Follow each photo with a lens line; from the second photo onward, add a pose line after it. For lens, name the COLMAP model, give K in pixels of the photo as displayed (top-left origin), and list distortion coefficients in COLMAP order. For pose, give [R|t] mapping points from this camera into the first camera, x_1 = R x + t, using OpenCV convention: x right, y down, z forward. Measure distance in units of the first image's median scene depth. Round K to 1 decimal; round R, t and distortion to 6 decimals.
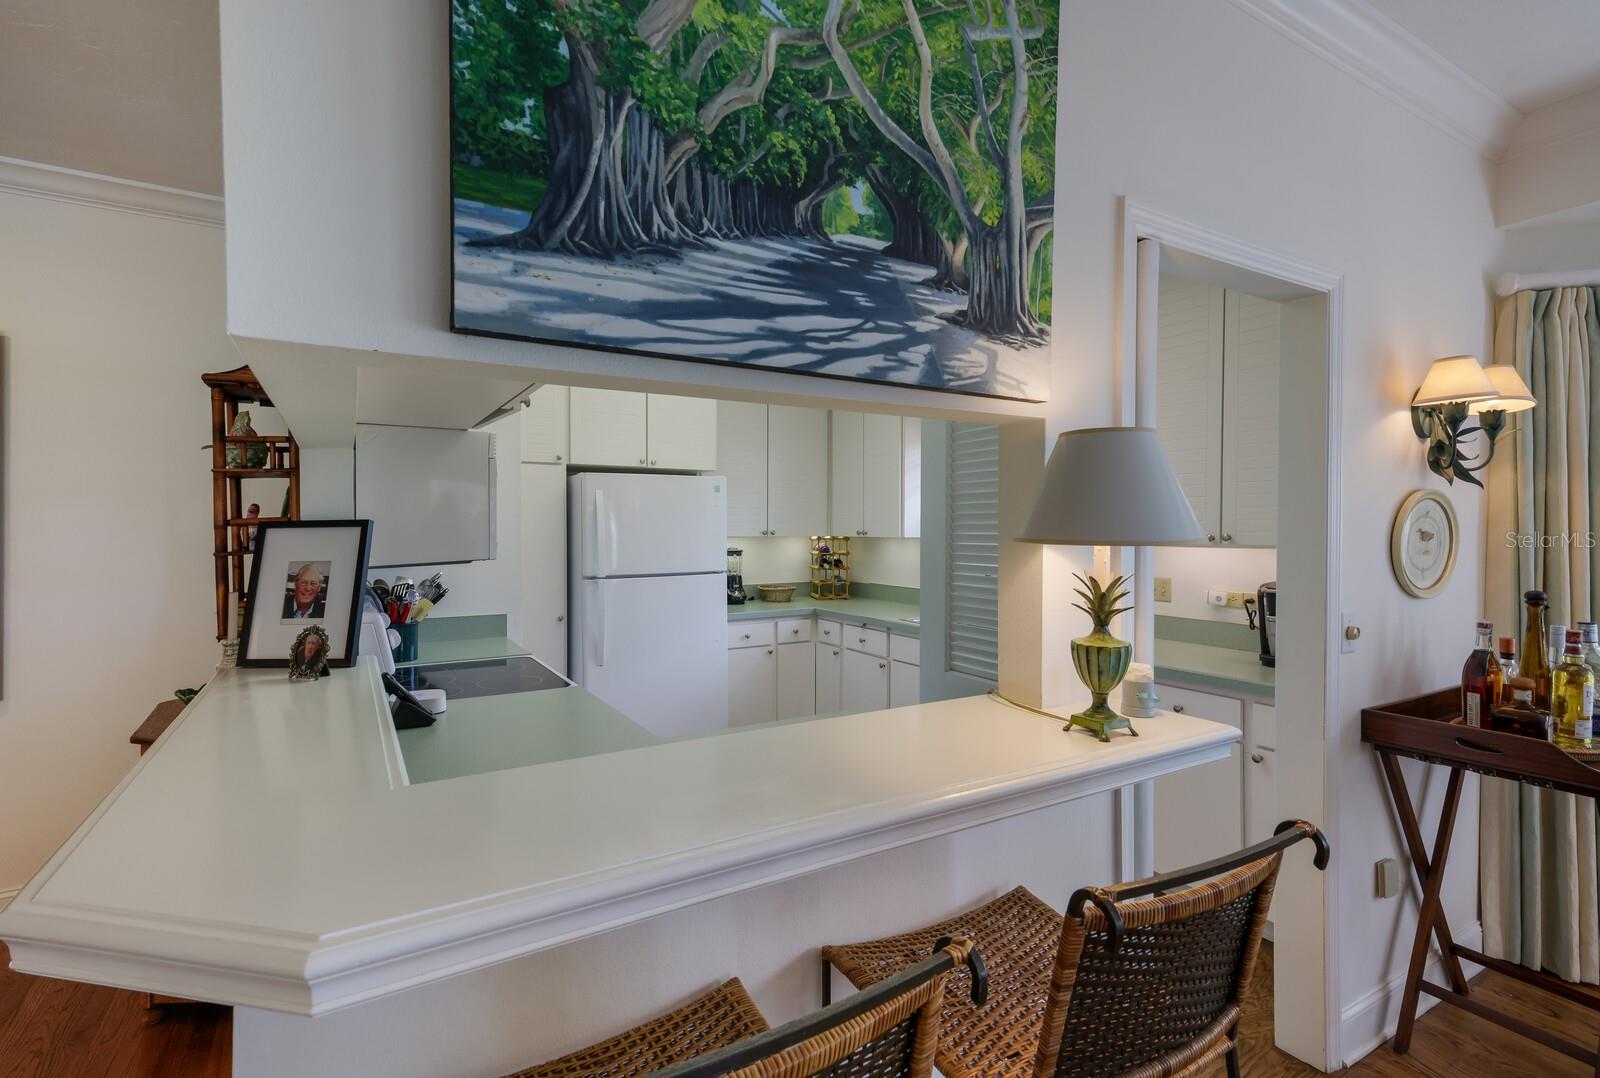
lens RADIAL K [[745.9, 0, 800.0], [0, 745.9, 539.0], [0, 0, 1]] dist [0.002235, 0.000358]
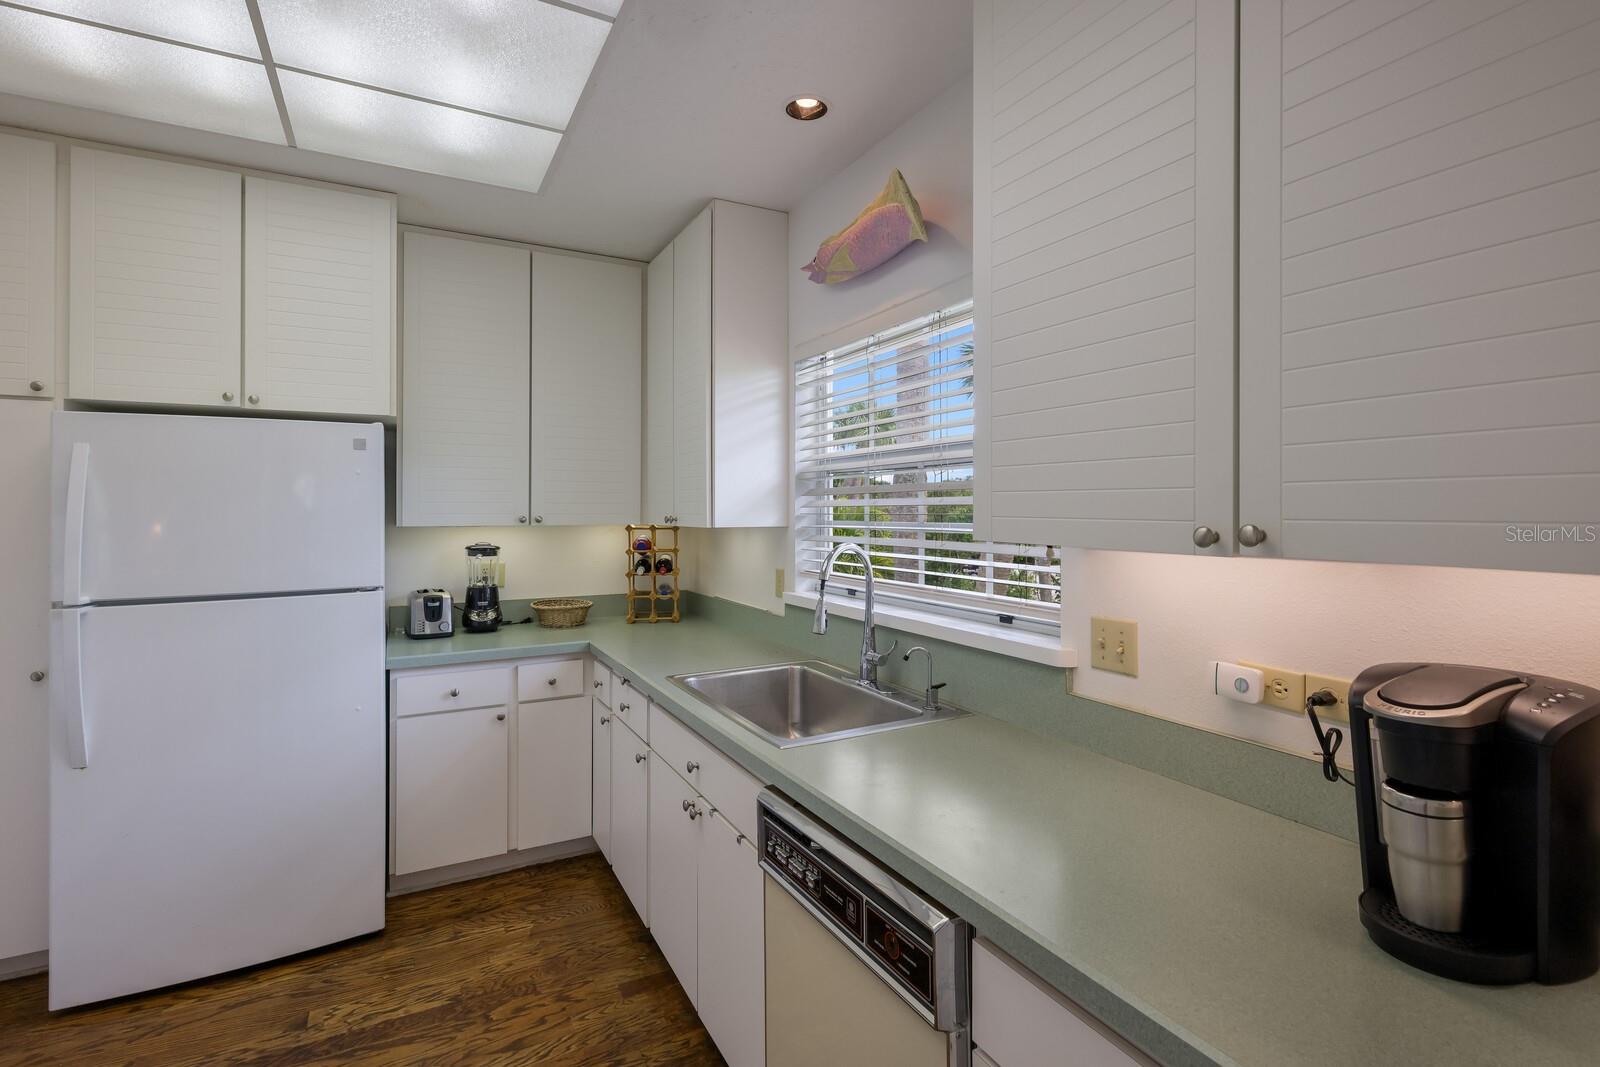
lens RADIAL K [[762.0, 0, 800.4], [0, 762.0, 496.3], [0, 0, 1]] dist [0.001523, 0.000012]
pose [[0.998983, -0.002119, -0.045048, 0.463698], [0.000463, 0.999324, -0.036748, -0.009129], [0.045095, 0.036690, 0.998309, 0.780226]]
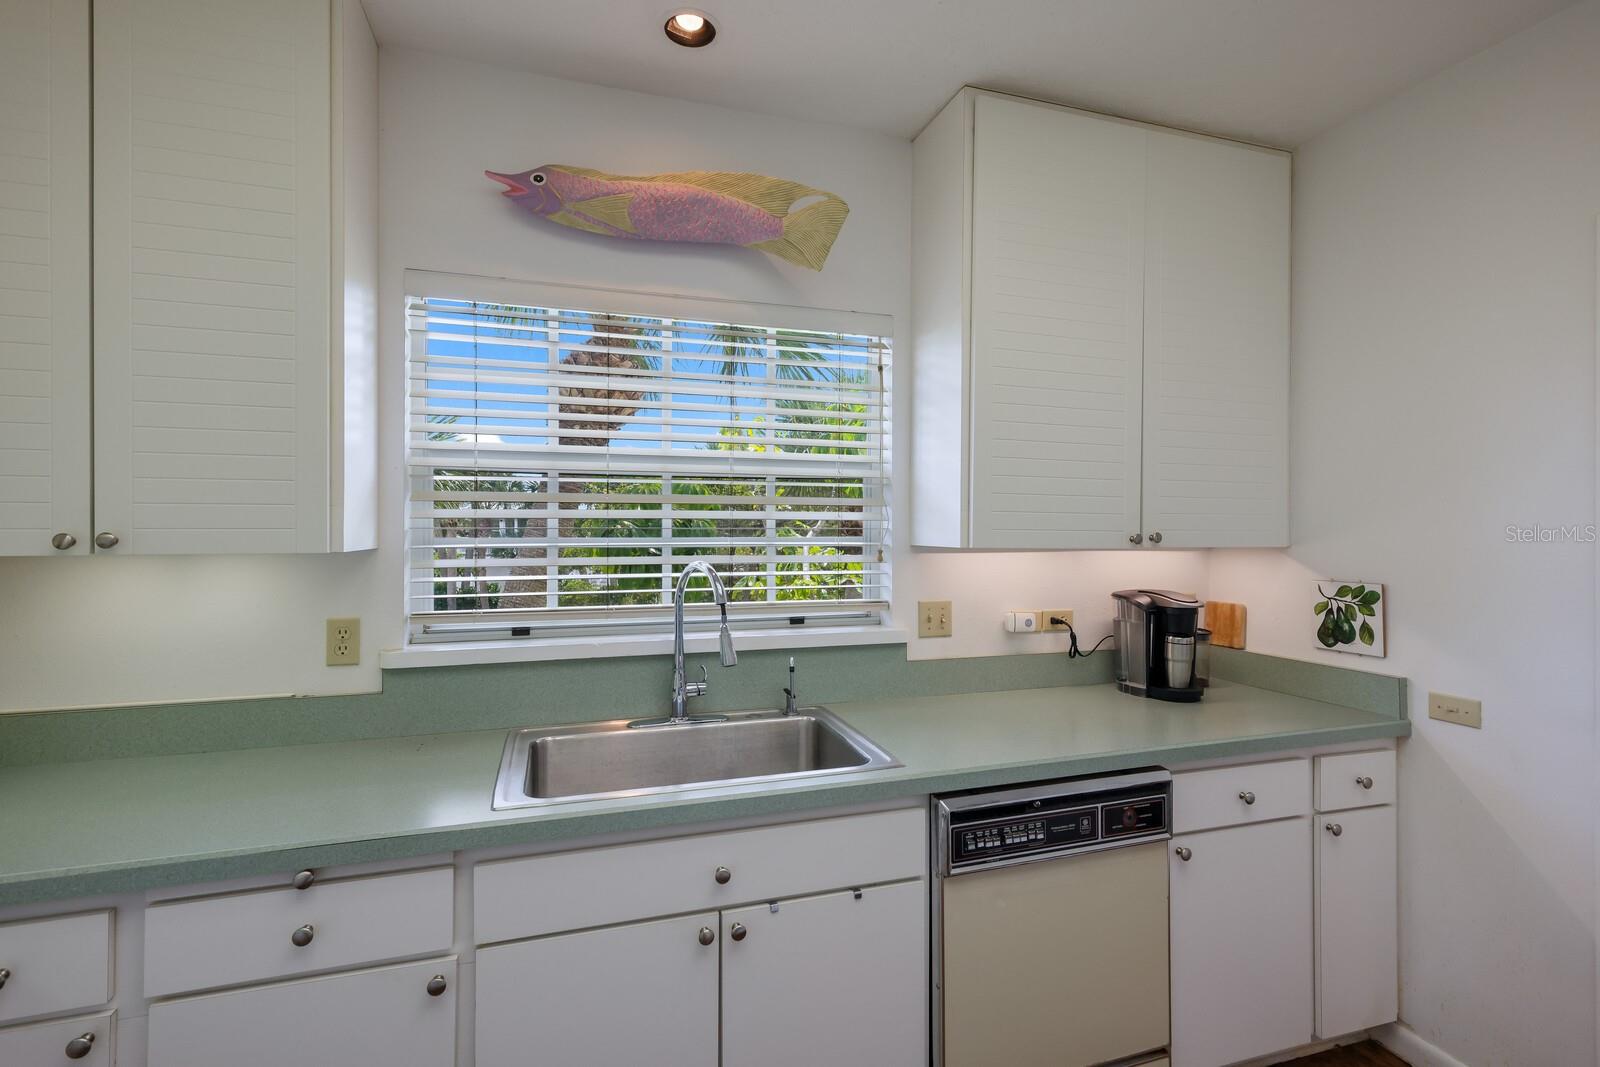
lens RADIAL K [[756.6, 0, 803.1], [0, 756.6, 525.1], [0, 0, 1]] dist [0.015175, -0.000044]
pose [[0.223697, -0.002511, 0.974656, -0.279945], [0.012604, 0.999921, -0.000317, -0.023816], [-0.974577, 0.012355, 0.223711, 1.419864]]
